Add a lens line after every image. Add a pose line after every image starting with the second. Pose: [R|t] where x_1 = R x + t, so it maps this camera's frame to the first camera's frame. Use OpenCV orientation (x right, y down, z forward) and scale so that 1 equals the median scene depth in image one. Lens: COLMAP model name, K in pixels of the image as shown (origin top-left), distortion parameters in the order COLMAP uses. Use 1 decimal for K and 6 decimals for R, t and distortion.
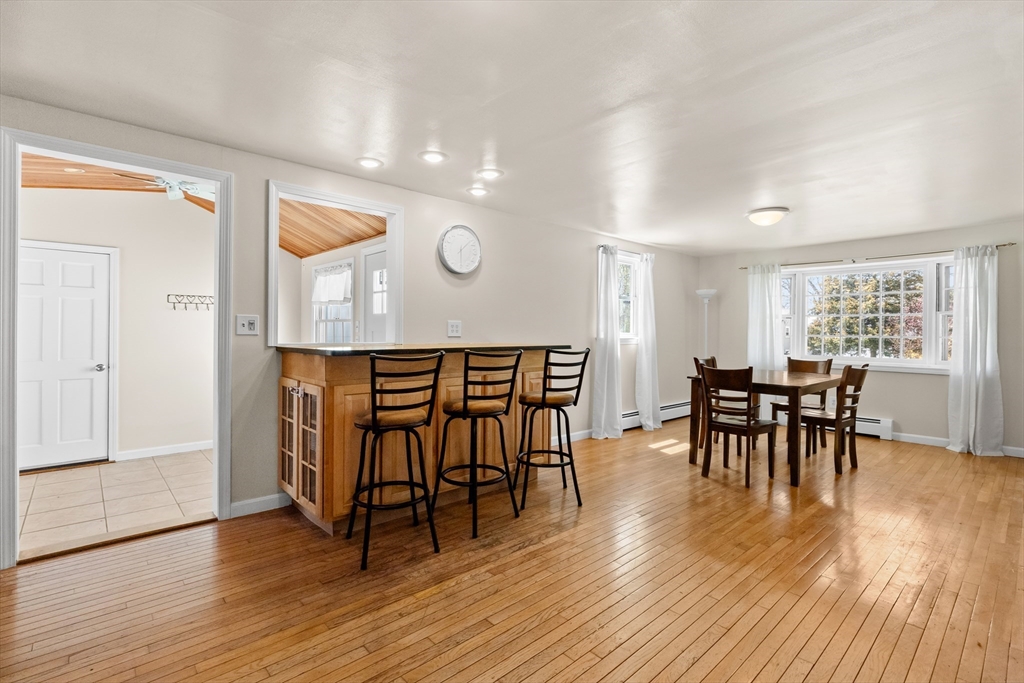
lens RADIAL K [[477.3, 0, 512.0], [0, 477.3, 341.5], [0, 0, 1]] dist [-0.000849, -0.000097]
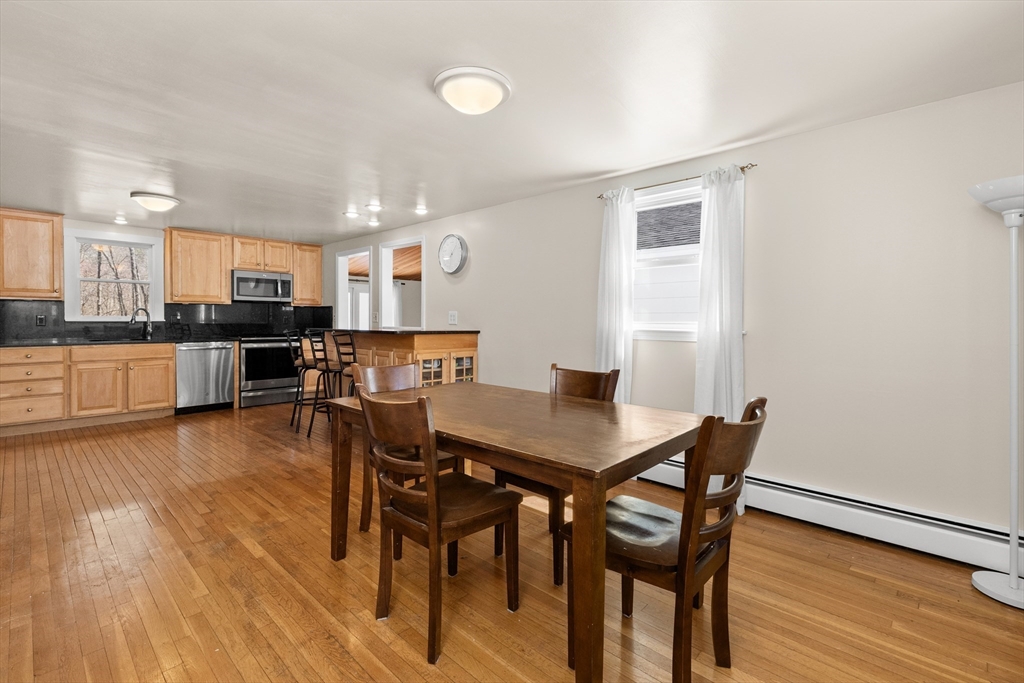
lens RADIAL K [[460.0, 0, 513.4], [0, 460.0, 327.6], [0, 0, 1]] dist [0.002911, 0.000685]
pose [[0.086761, 0.011492, -0.996163, 1.892979], [-0.025390, 0.999634, 0.009321, -0.028632], [0.995906, 0.024484, 0.087021, 1.809935]]
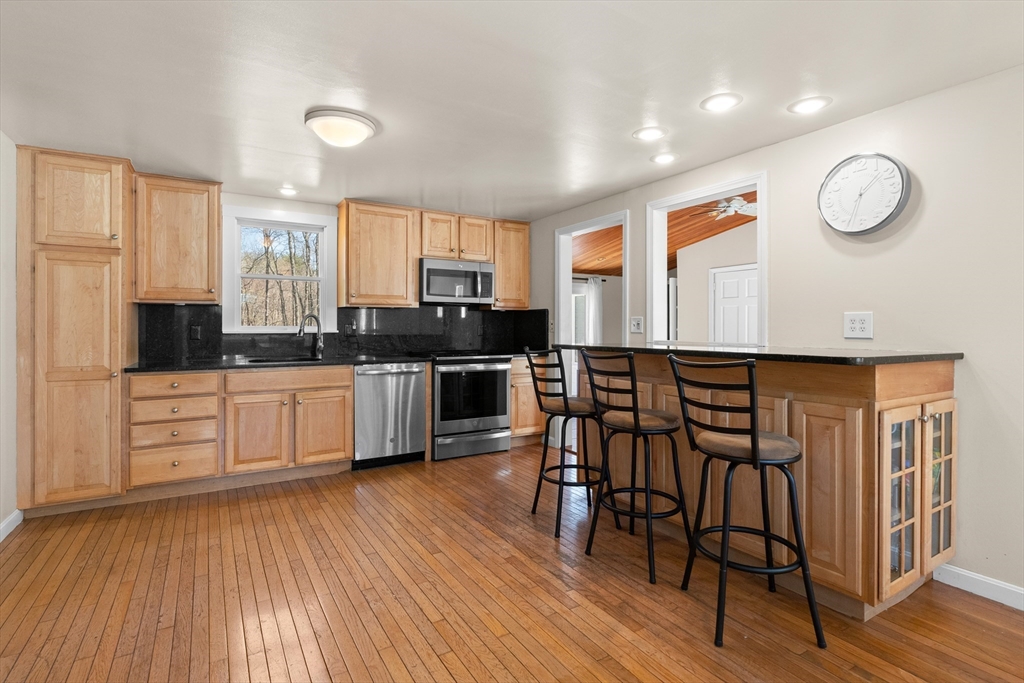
lens RADIAL K [[498.3, 0, 514.5], [0, 498.3, 327.0], [0, 0, 1]] dist [0.000545, 0.000092]
pose [[-0.182553, -0.007690, -0.983166, 1.017307], [-0.021135, 0.999769, -0.003895, -0.021393], [0.982969, 0.020068, -0.182673, 1.172012]]
